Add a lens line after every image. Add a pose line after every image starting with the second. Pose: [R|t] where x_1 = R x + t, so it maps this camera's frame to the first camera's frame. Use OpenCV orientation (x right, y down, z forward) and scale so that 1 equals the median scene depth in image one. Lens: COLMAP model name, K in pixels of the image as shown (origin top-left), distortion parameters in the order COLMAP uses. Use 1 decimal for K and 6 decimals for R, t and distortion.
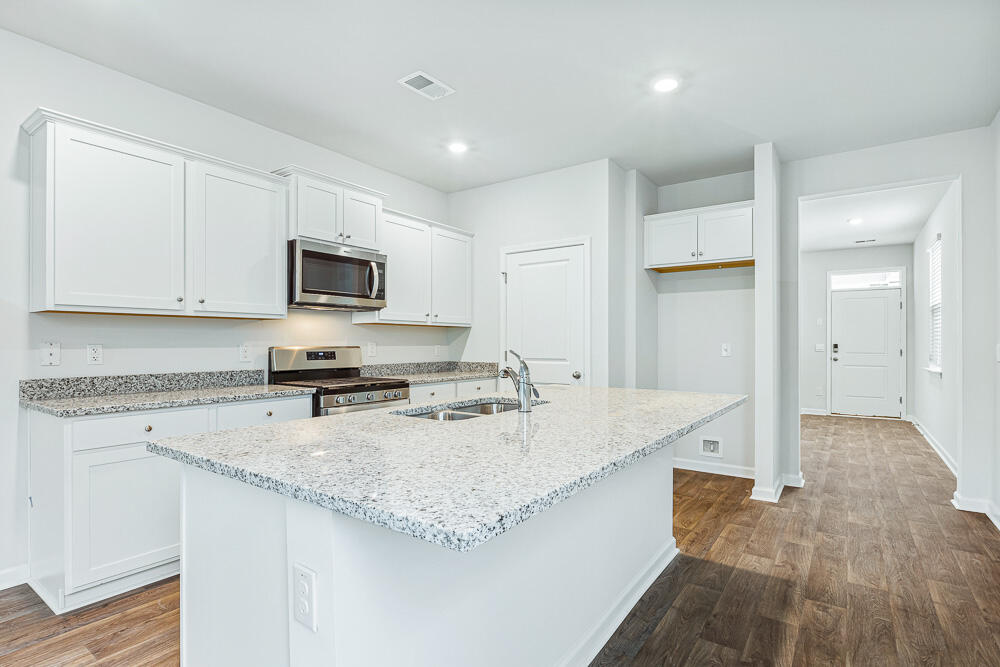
lens RADIAL K [[499.2, 0, 500.1], [0, 499.2, 343.6], [0, 0, 1]] dist [0.012724, 0.000566]
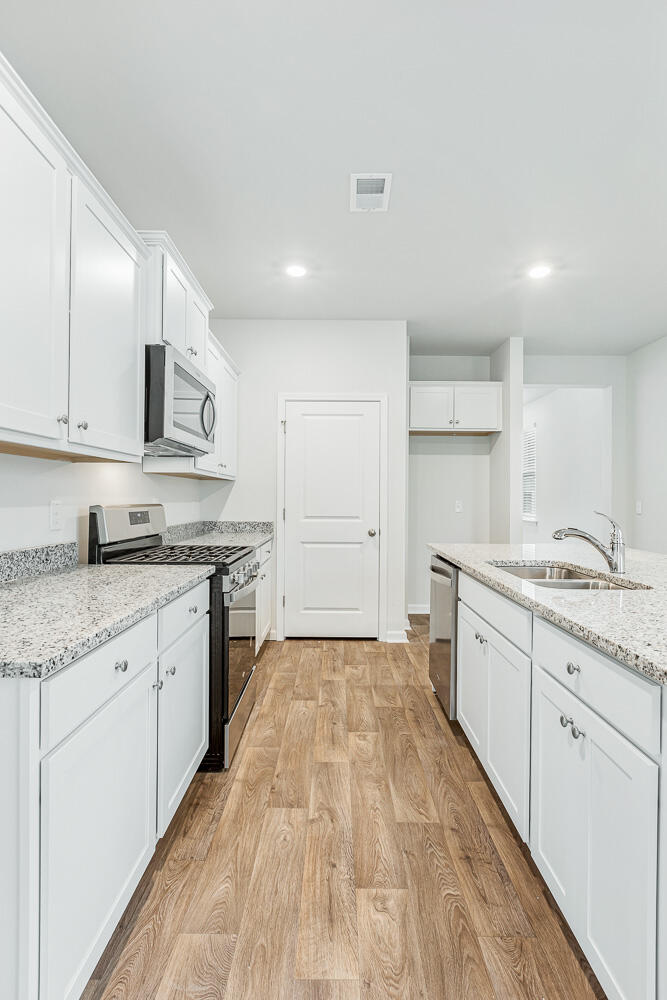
lens RADIAL K [[498.6, 0, 332.2], [0, 498.6, 471.1], [0, 0, 1]] dist [0.191839, -0.000057]
pose [[0.823210, 0.041971, 0.566183, -0.425429], [-0.010896, 0.998248, -0.058158, -0.000389], [-0.567632, 0.041707, 0.822225, 0.210173]]
